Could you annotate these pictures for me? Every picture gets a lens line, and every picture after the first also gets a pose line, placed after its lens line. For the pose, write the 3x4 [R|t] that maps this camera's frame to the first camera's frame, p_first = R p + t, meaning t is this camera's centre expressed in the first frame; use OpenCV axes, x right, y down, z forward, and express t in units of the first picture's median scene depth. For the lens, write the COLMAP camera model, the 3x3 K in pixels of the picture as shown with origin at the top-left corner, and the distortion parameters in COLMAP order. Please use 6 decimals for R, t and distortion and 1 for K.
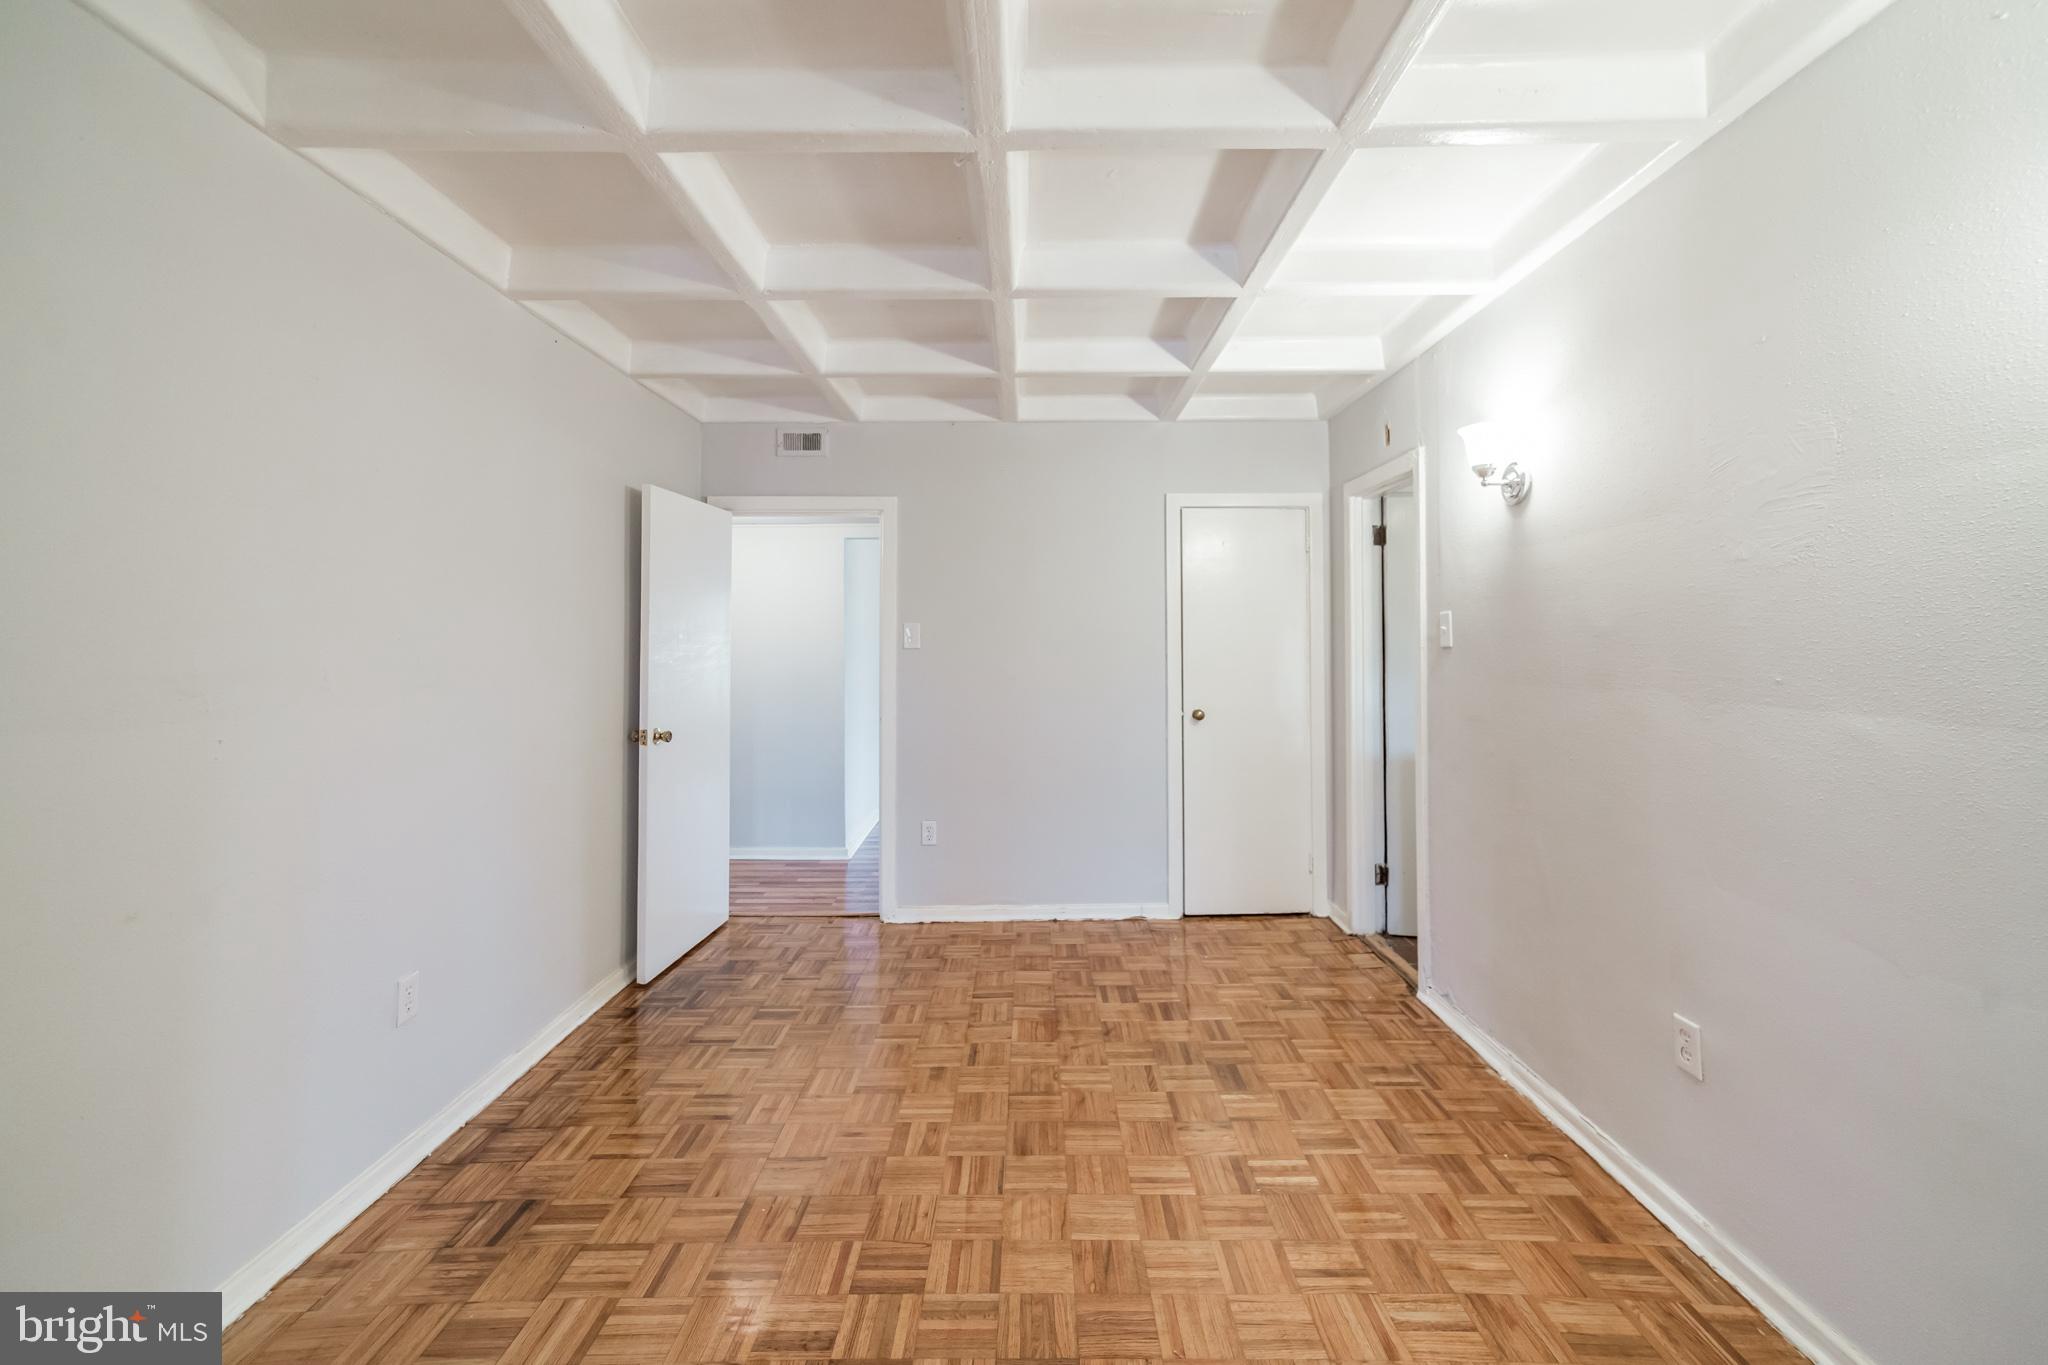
lens RADIAL K [[840.7, 0, 1008.8], [0, 840.7, 632.7], [0, 0, 1]] dist [0.013428, 0.001673]
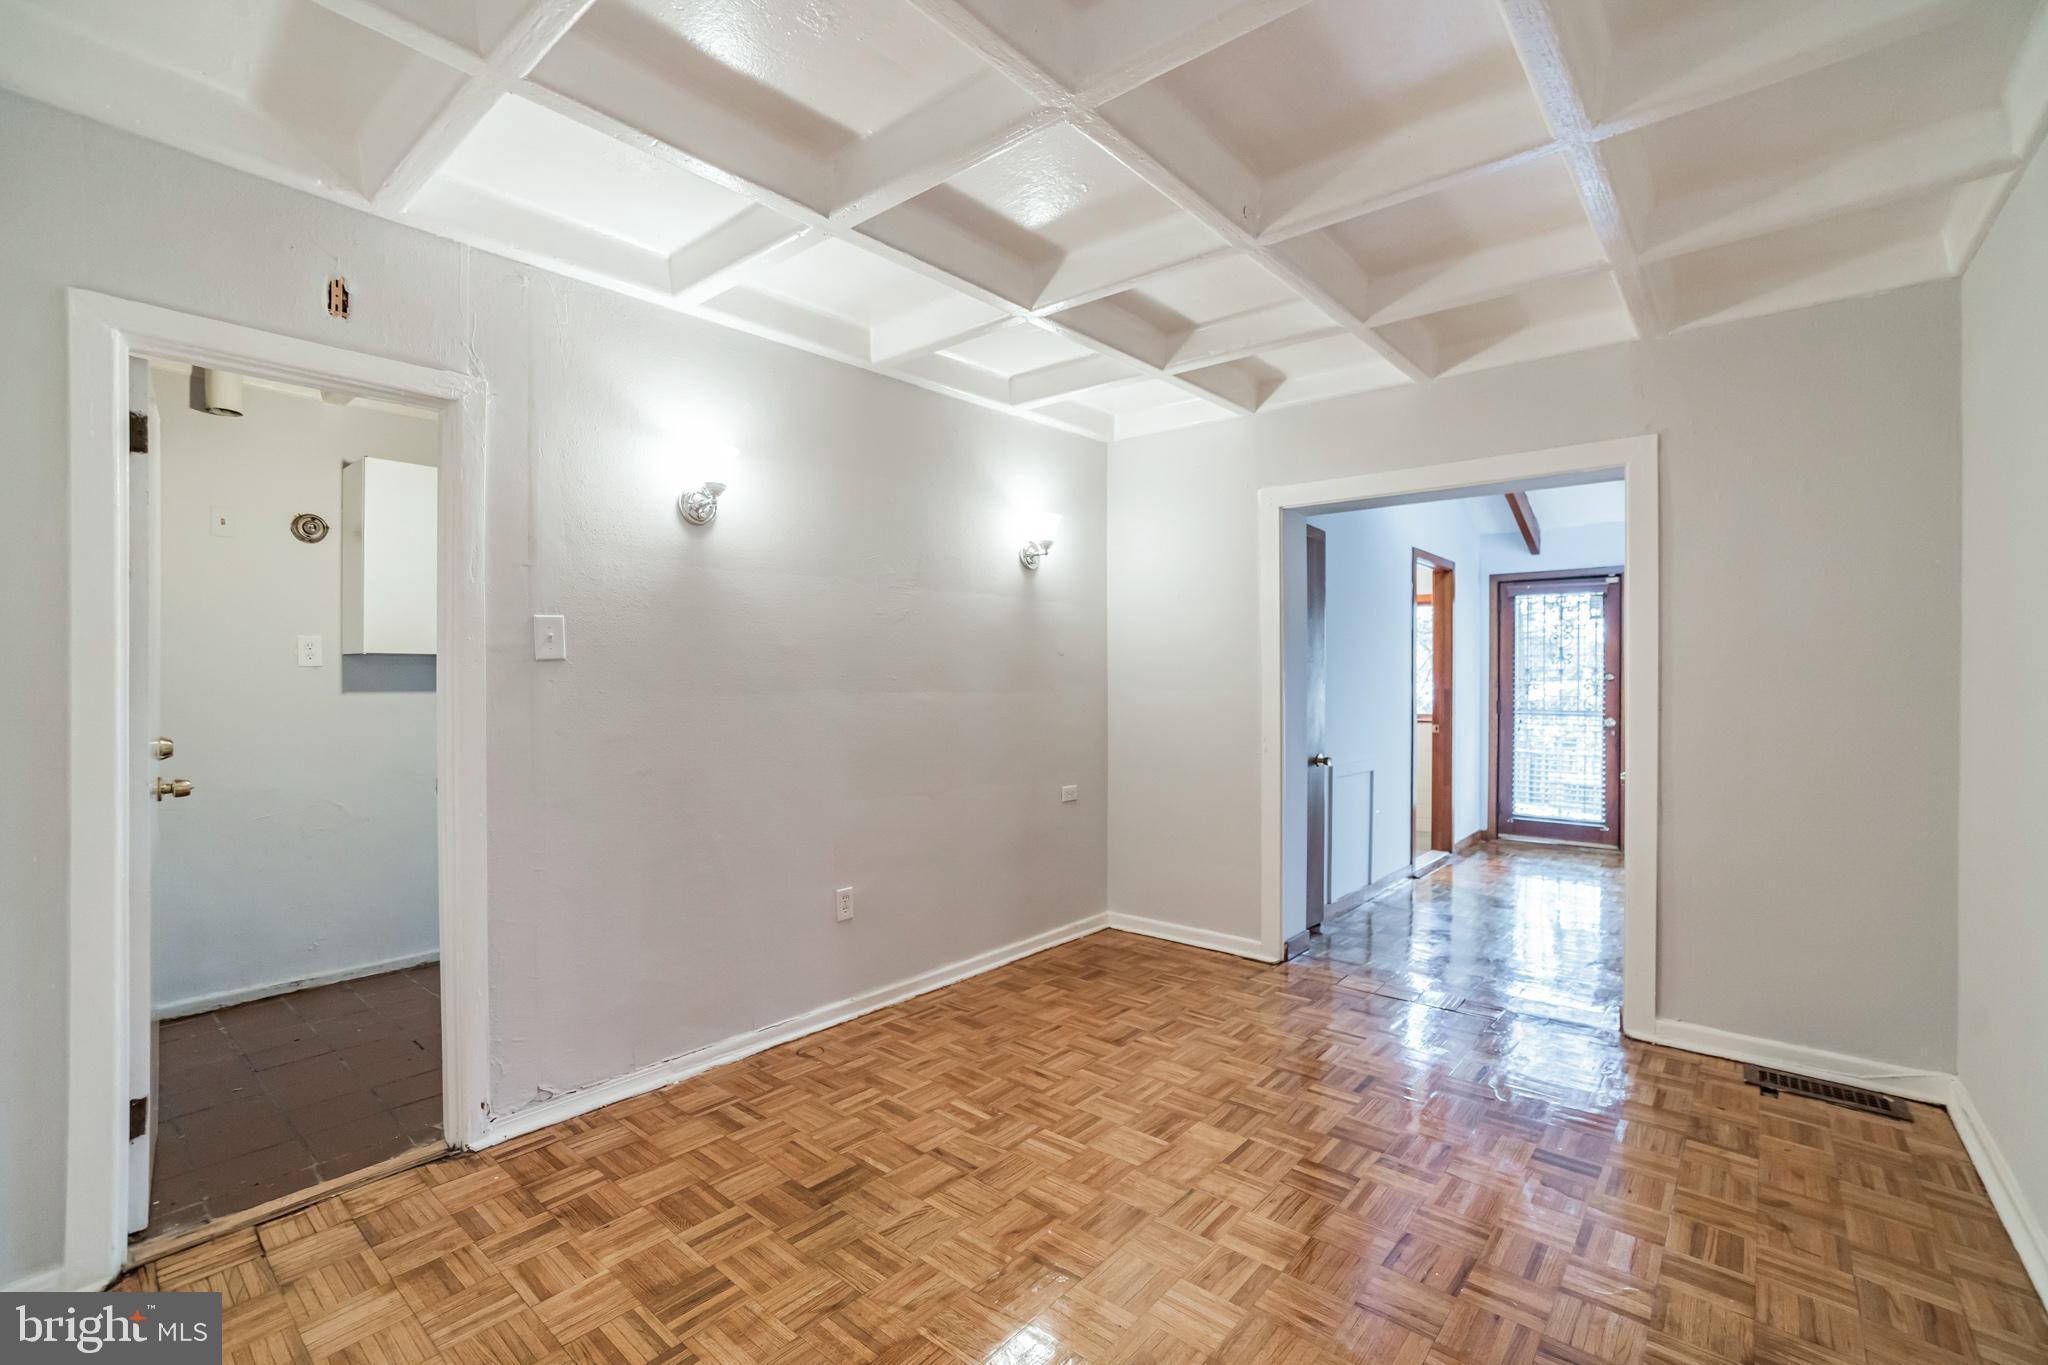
lens RADIAL K [[907.1, 0, 1028.0], [0, 907.1, 672.5], [0, 0, 1]] dist [-0.000772, -0.000064]
pose [[-0.774882, 0.003326, 0.632097, -0.439853], [-0.006933, 0.999881, -0.013760, 0.041392], [-0.632068, -0.015044, -0.774767, 1.583641]]
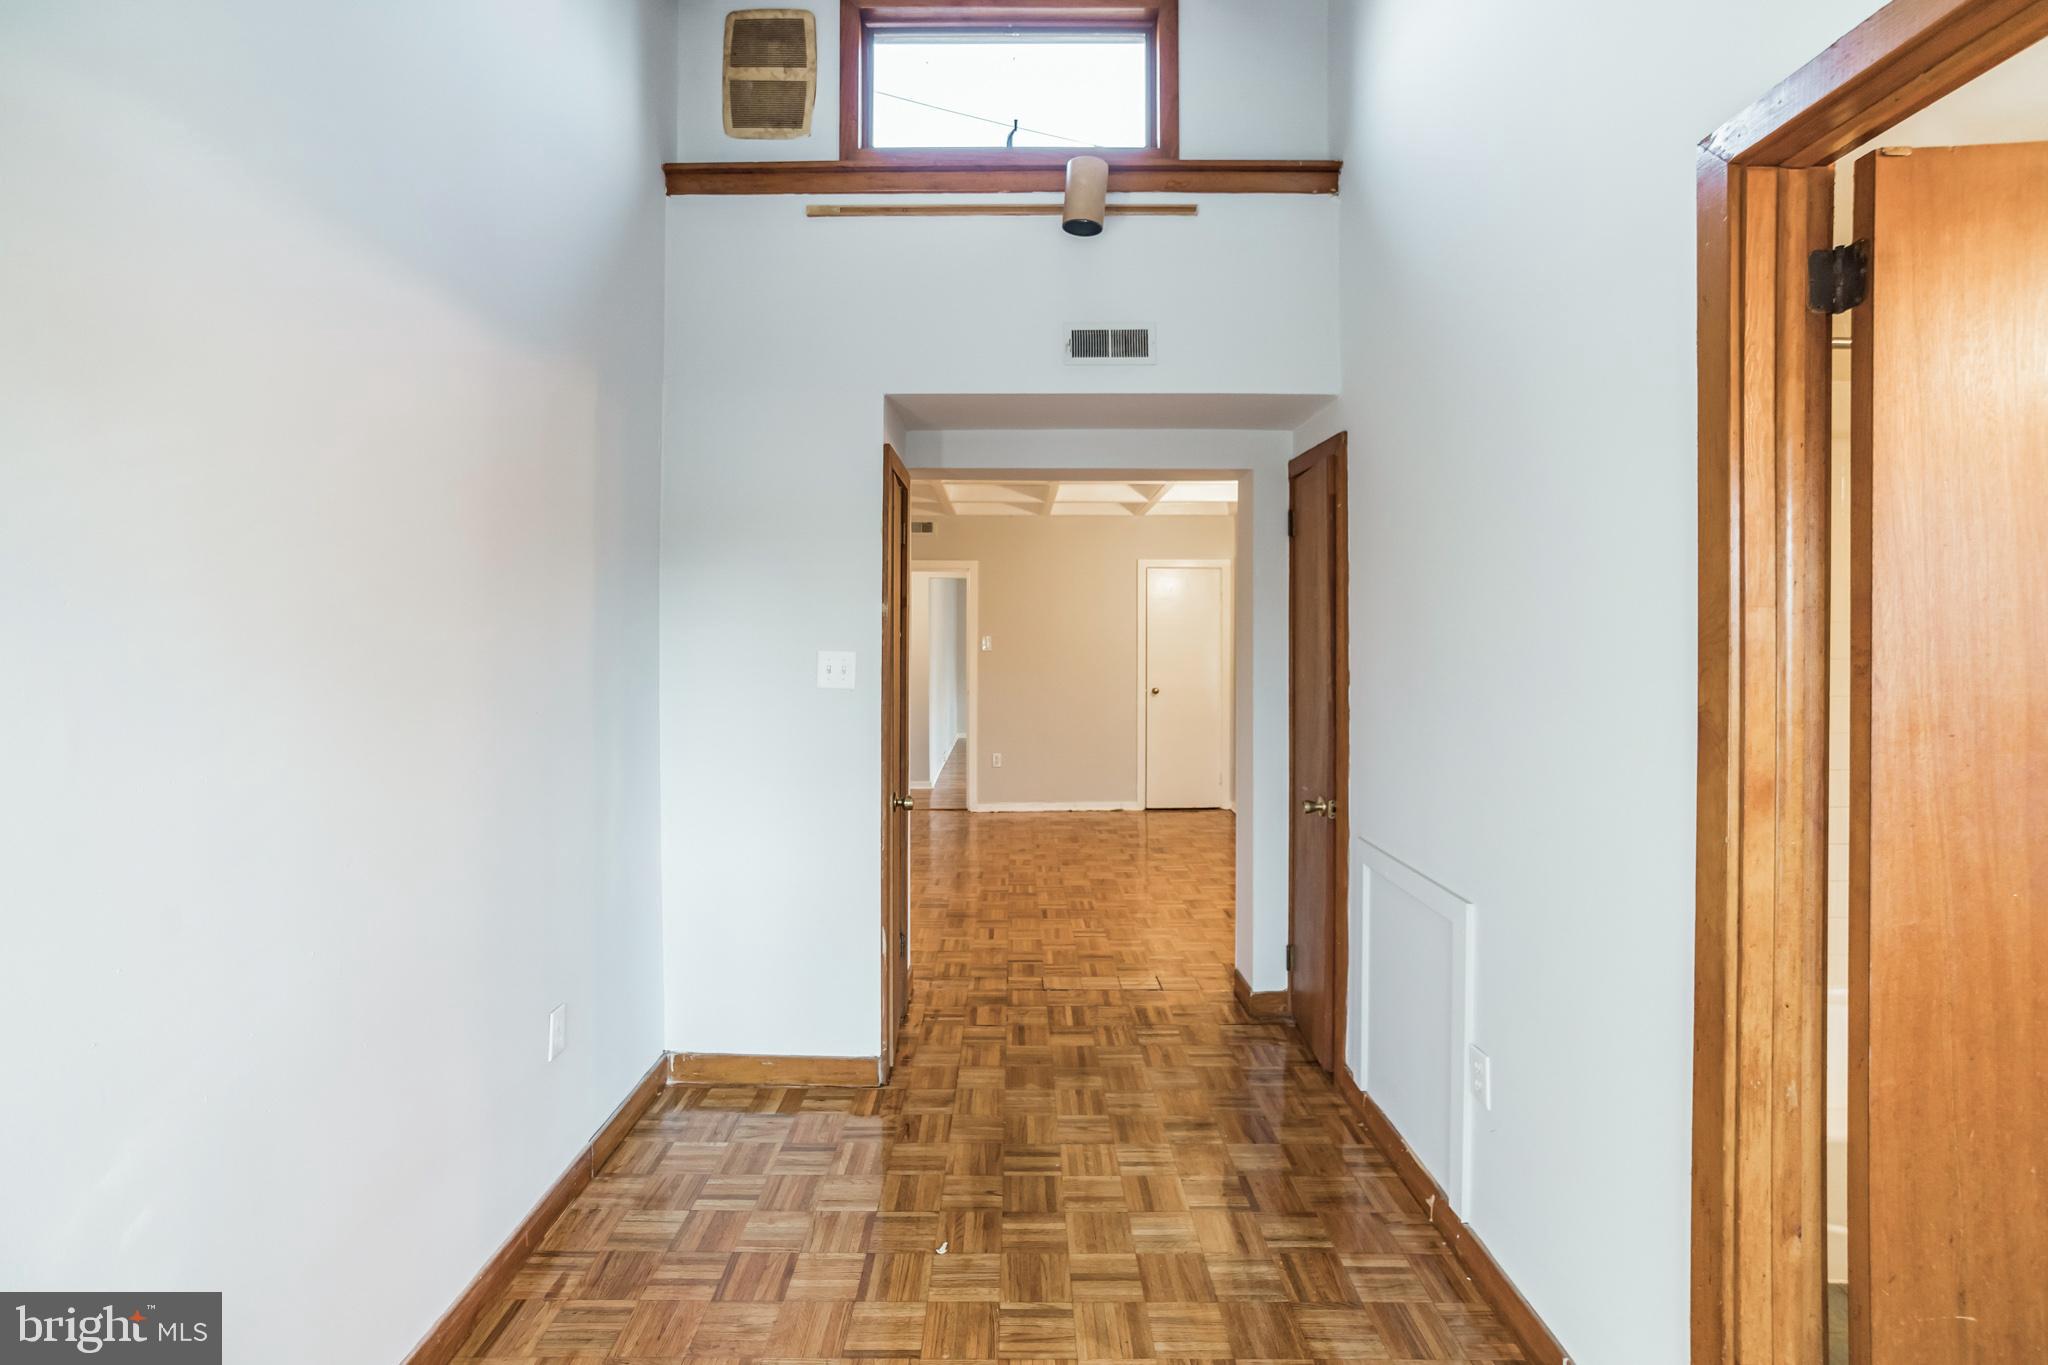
lens RADIAL K [[840.7, 0, 1025.0], [0, 840.7, 669.9], [0, 0, 1]] dist [0.013428, 0.001673]
pose [[0.999522, 0.003084, 0.030753, -0.149097], [-0.004245, 0.999278, 0.037753, -0.012634], [-0.030614, -0.037866, 0.998814, -1.135594]]
